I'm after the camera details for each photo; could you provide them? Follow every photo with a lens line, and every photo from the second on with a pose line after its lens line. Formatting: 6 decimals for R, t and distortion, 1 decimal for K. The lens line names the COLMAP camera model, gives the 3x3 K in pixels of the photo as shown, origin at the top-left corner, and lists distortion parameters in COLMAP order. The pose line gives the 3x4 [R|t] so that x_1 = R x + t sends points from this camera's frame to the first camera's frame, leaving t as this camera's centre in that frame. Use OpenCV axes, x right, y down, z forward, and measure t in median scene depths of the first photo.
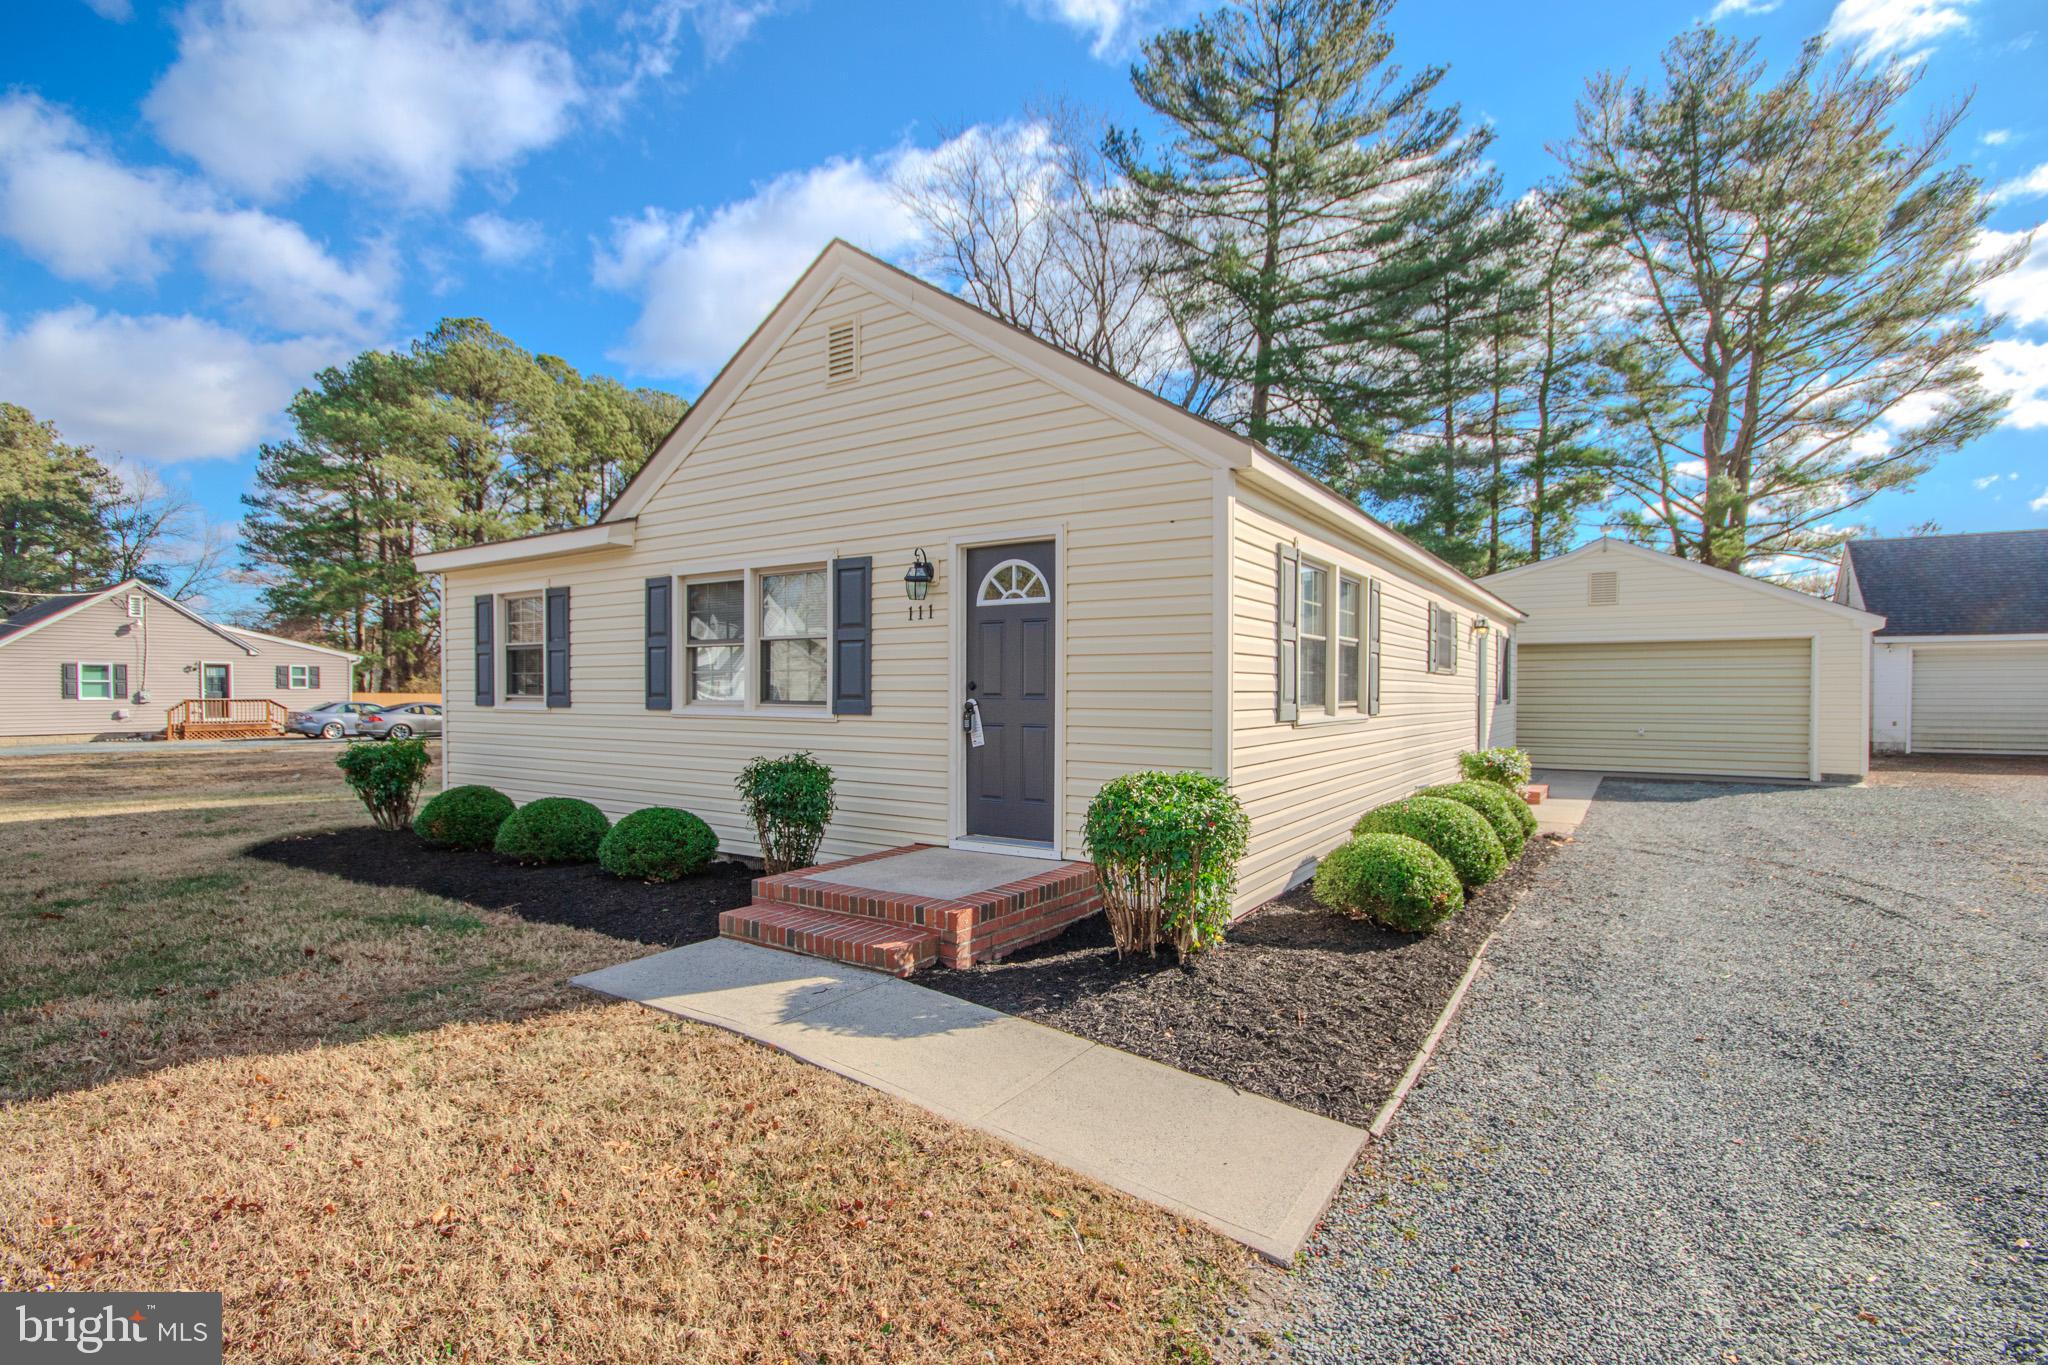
lens RADIAL K [[948.4, 0, 1030.0], [0, 948.4, 706.4], [0, 0, 1]] dist [-0.003947, -0.000591]
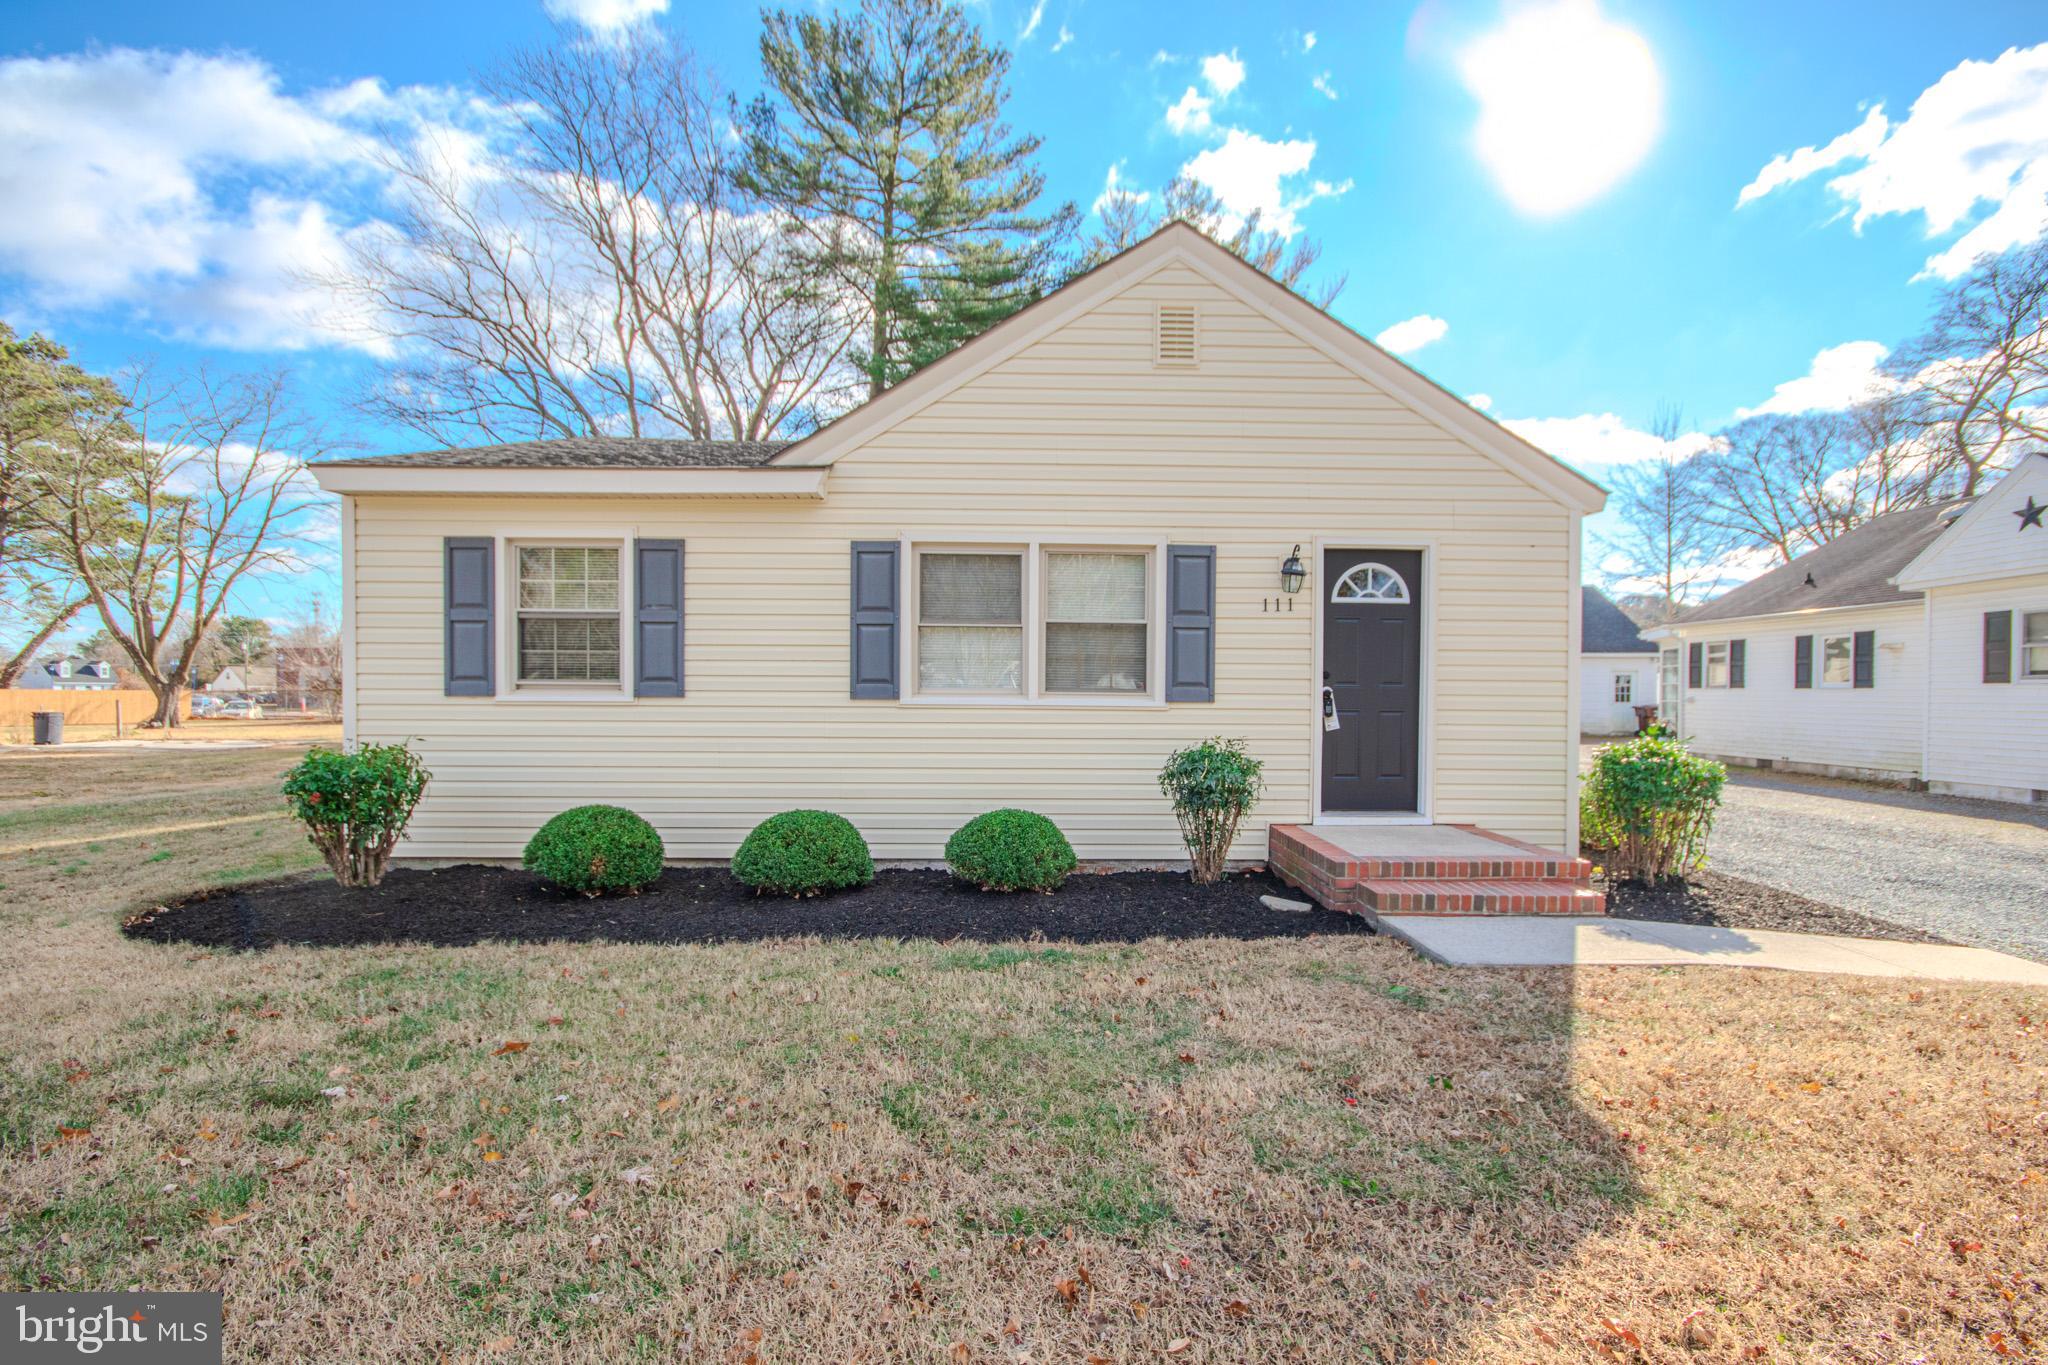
lens RADIAL K [[948.4, 0, 1030.0], [0, 948.4, 706.4], [0, 0, 1]] dist [-0.003947, -0.000591]
pose [[0.825816, -0.002834, 0.563933, -0.808455], [0.003161, 0.999995, 0.000396, 0.010764], [-0.563931, 0.001456, 0.825821, 0.248389]]
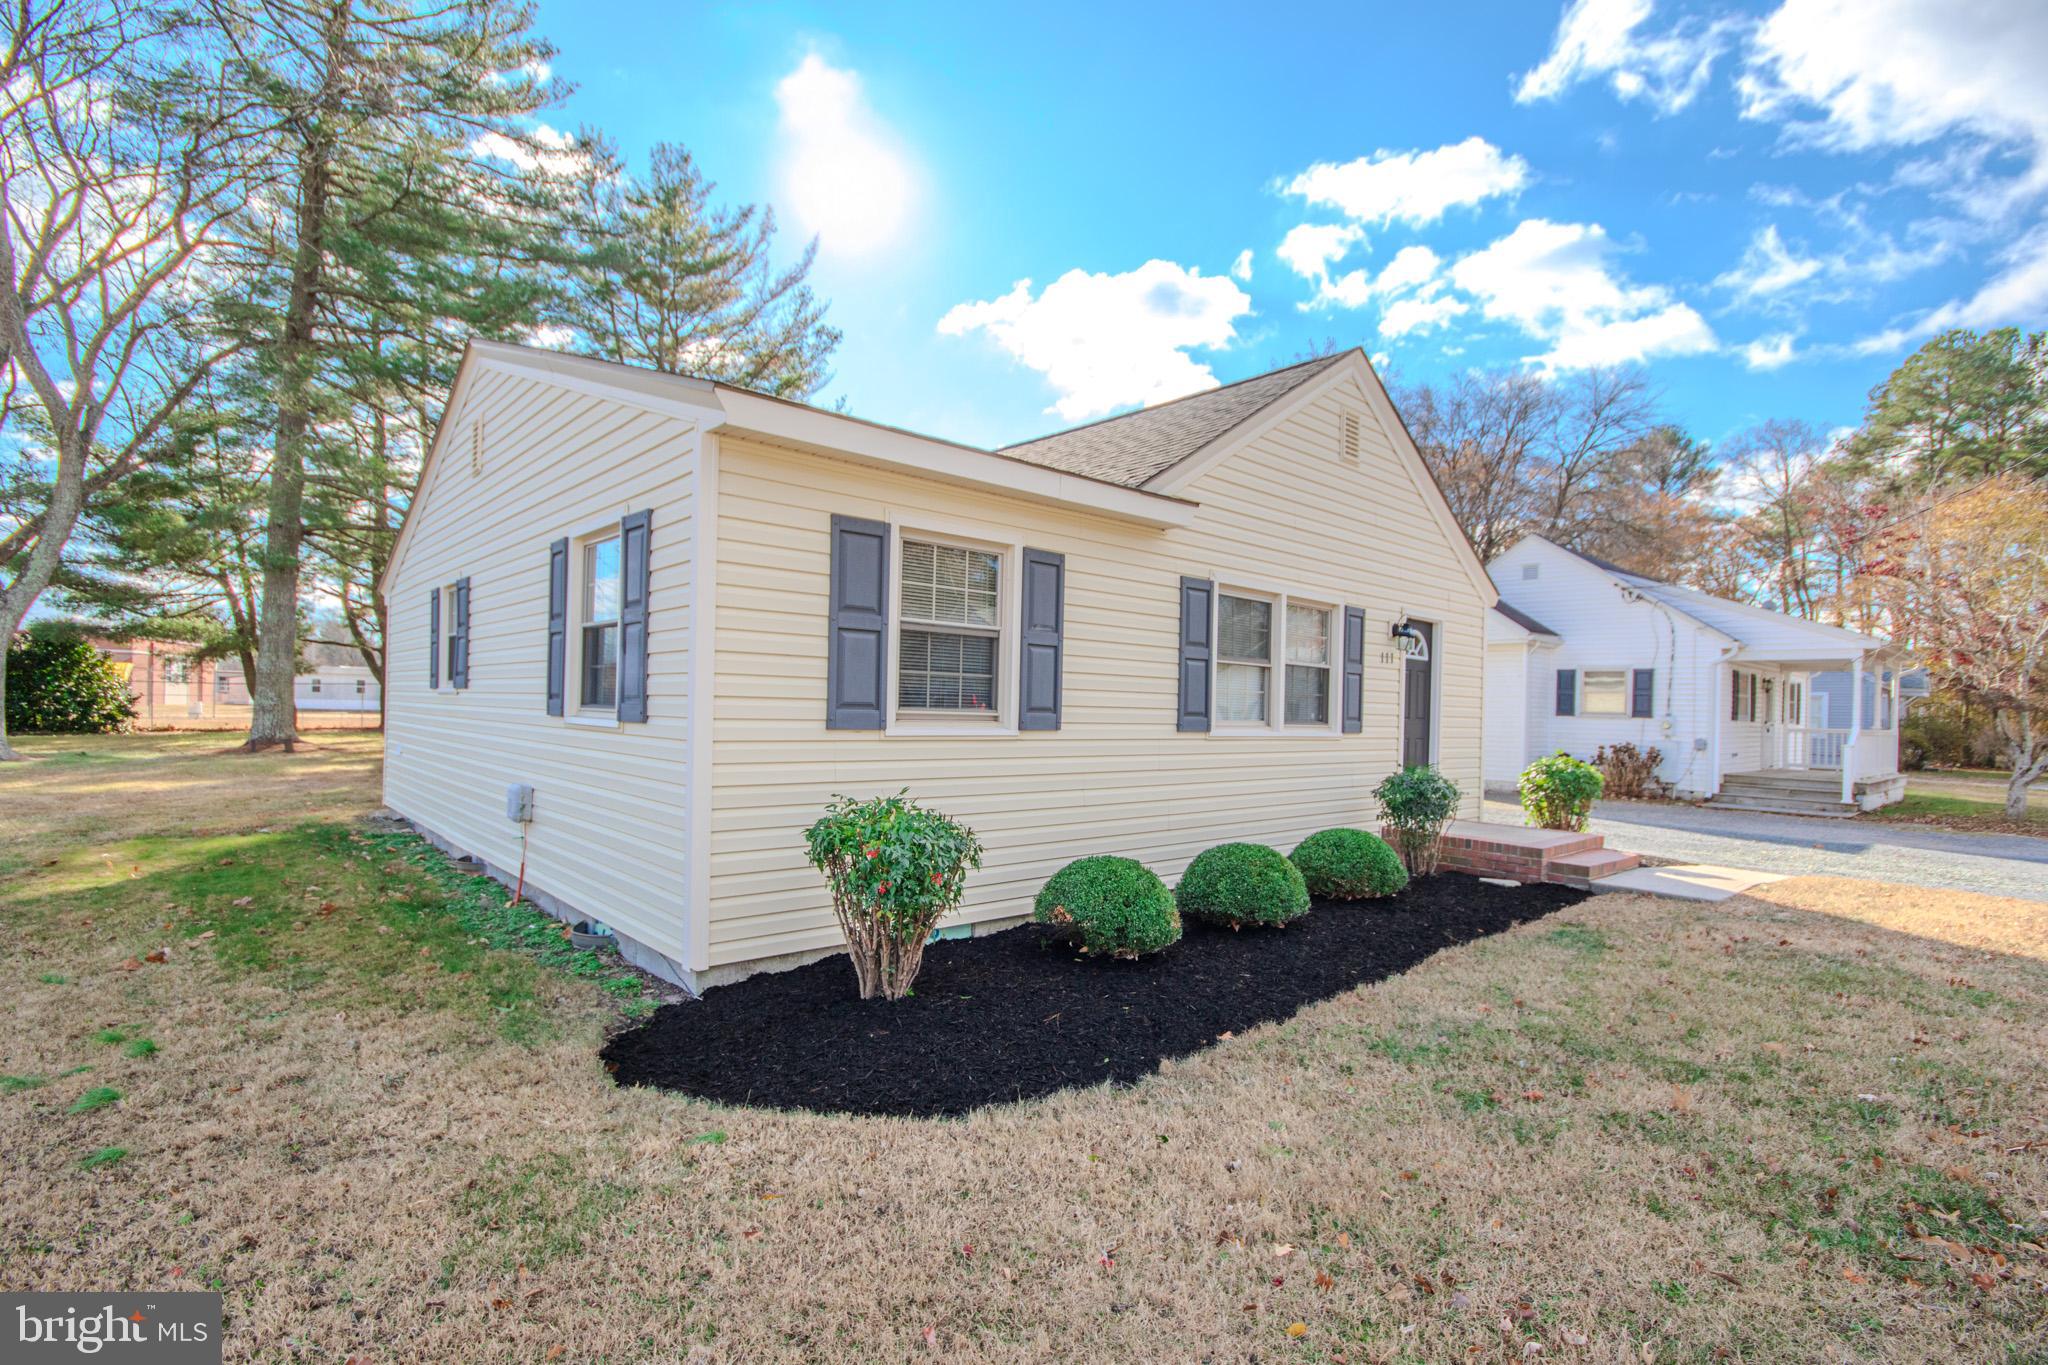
lens RADIAL K [[962.3, 0, 1016.5], [0, 962.3, 702.9], [0, 0, 1]] dist [-0.016193, -0.001032]
pose [[0.257899, 0.009721, 0.966123, -1.374439], [-0.011452, 0.999910, -0.007003, -0.015773], [-0.966104, -0.009258, 0.257988, 1.002553]]
